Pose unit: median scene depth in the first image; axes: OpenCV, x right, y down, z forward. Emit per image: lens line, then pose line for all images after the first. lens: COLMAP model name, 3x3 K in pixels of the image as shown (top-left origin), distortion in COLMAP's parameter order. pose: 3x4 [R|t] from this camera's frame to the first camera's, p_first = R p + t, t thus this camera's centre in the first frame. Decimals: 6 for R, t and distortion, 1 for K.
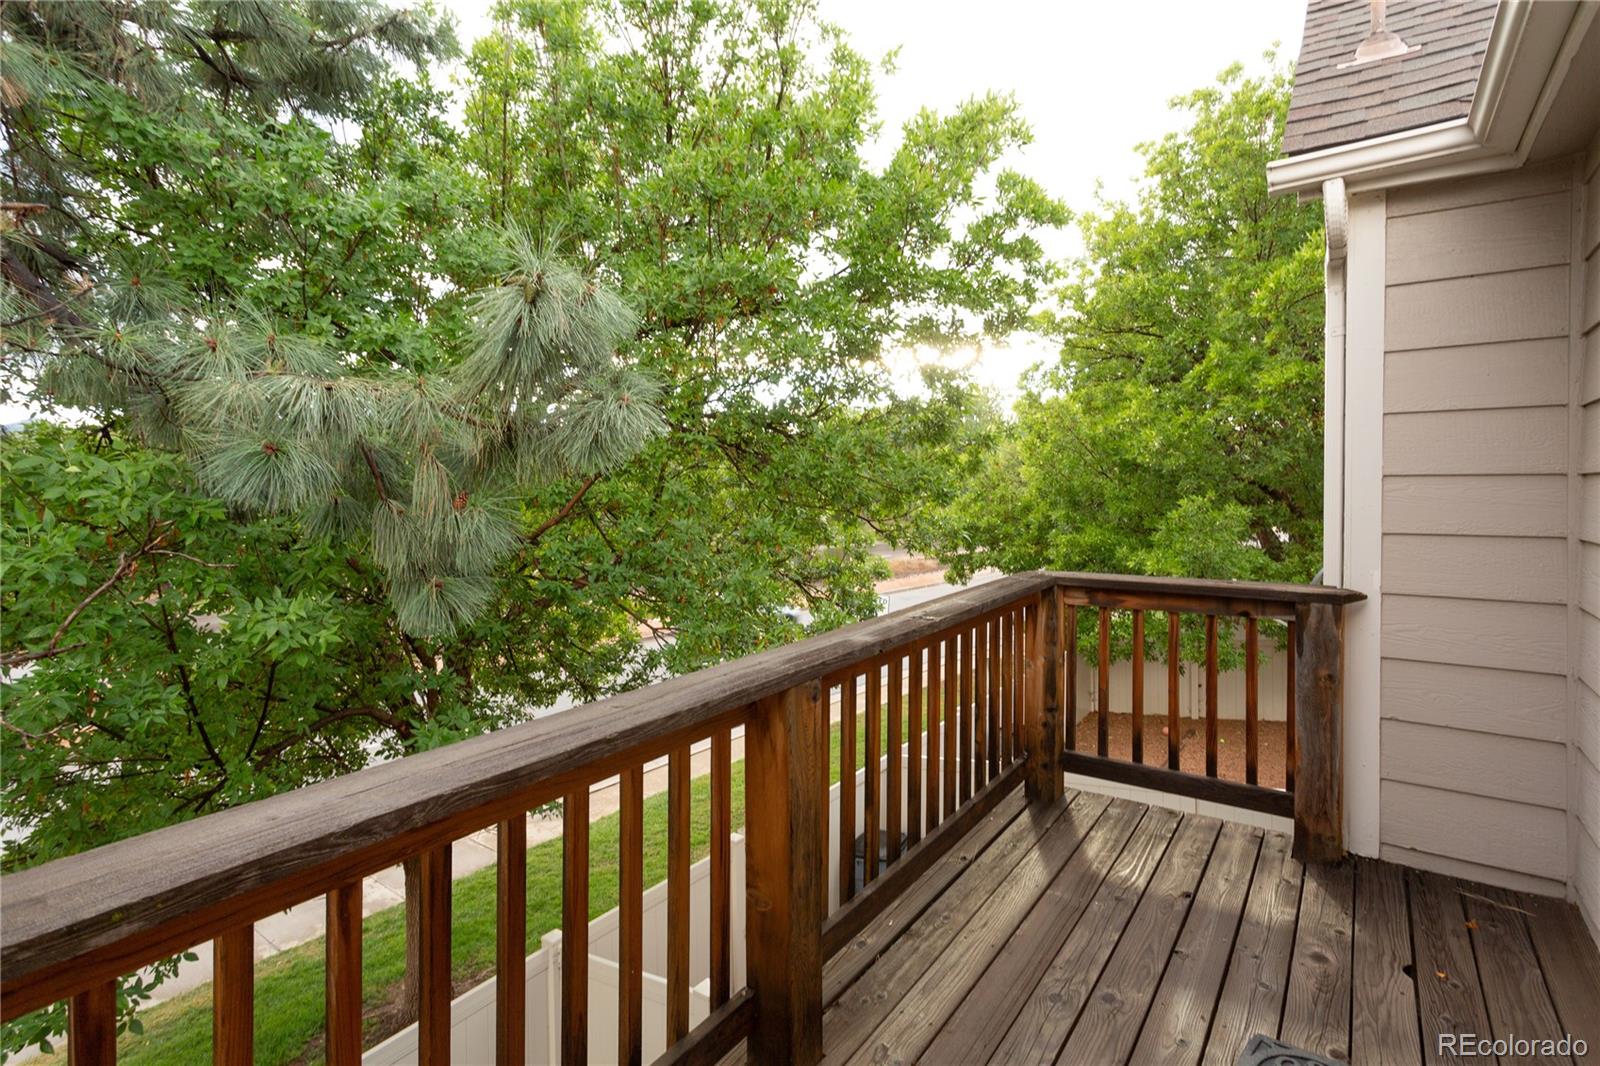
lens RADIAL K [[781.7, 0, 809.3], [0, 781.7, 504.5], [0, 0, 1]] dist [0.001498, 0.000869]
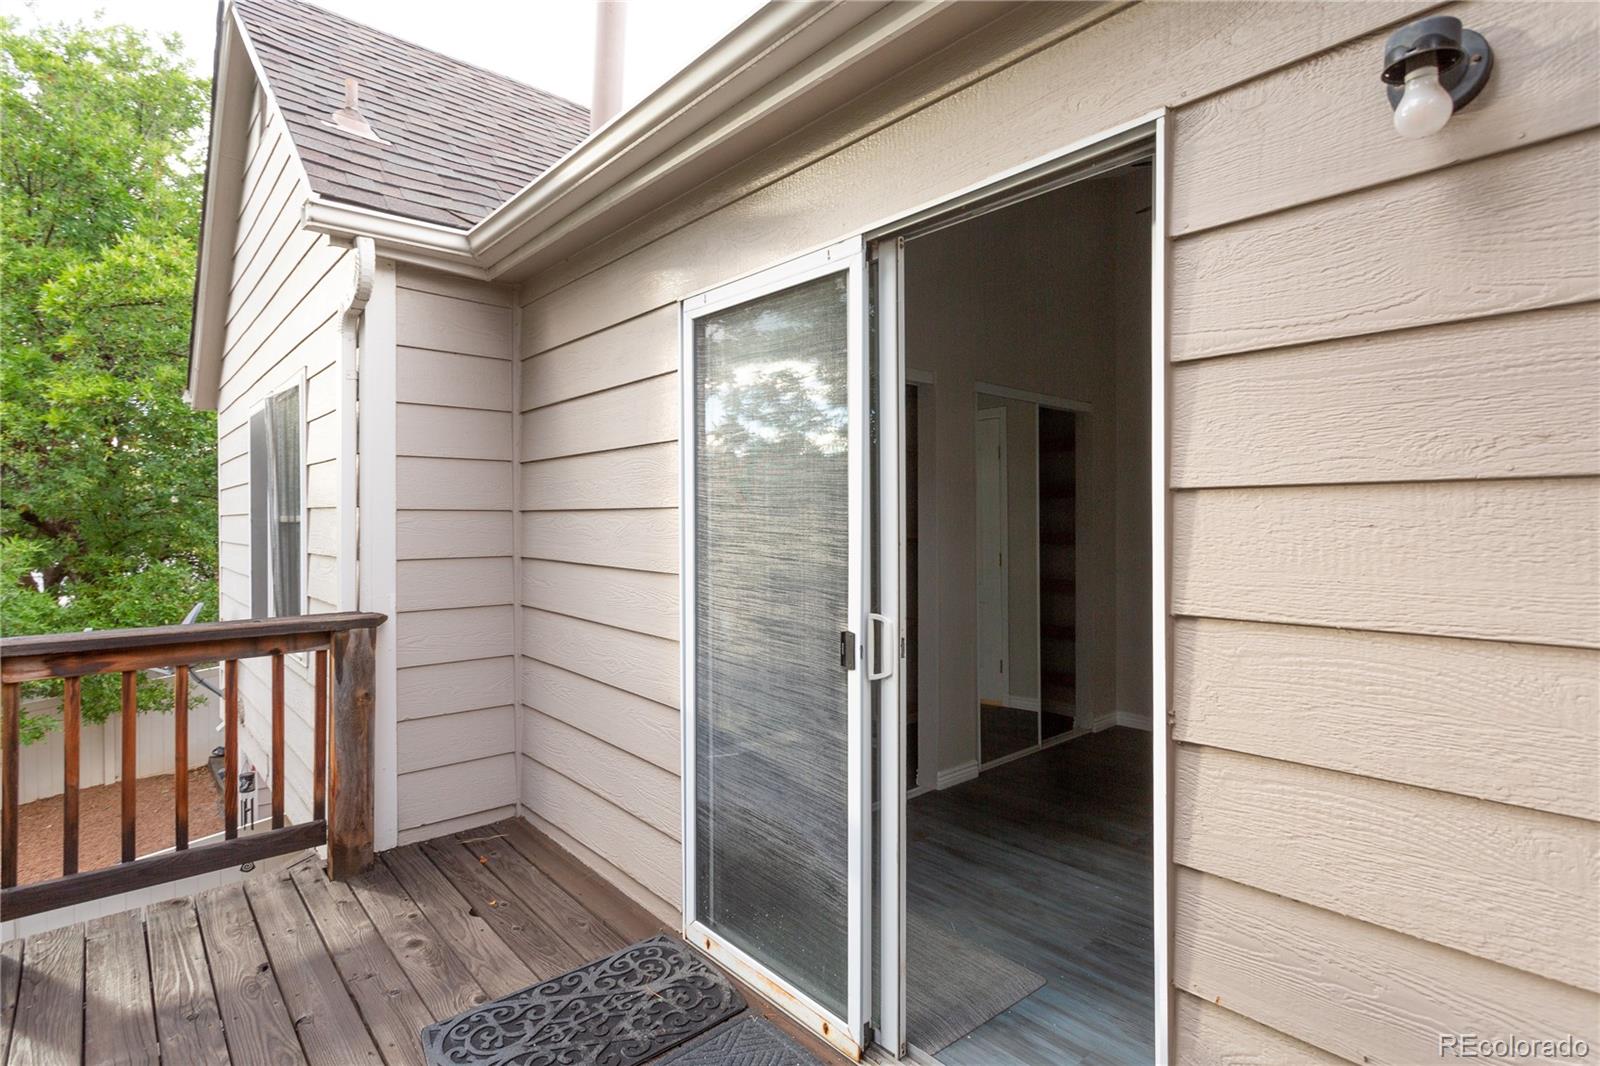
lens RADIAL K [[781.7, 0, 798.5], [0, 781.7, 521.9], [0, 0, 1]] dist [0.001498, 0.000869]
pose [[0.231113, -0.002837, 0.972923, -0.243761], [0.018738, 0.999823, -0.001536, -0.006046], [-0.972746, 0.018586, 0.231125, 0.163359]]
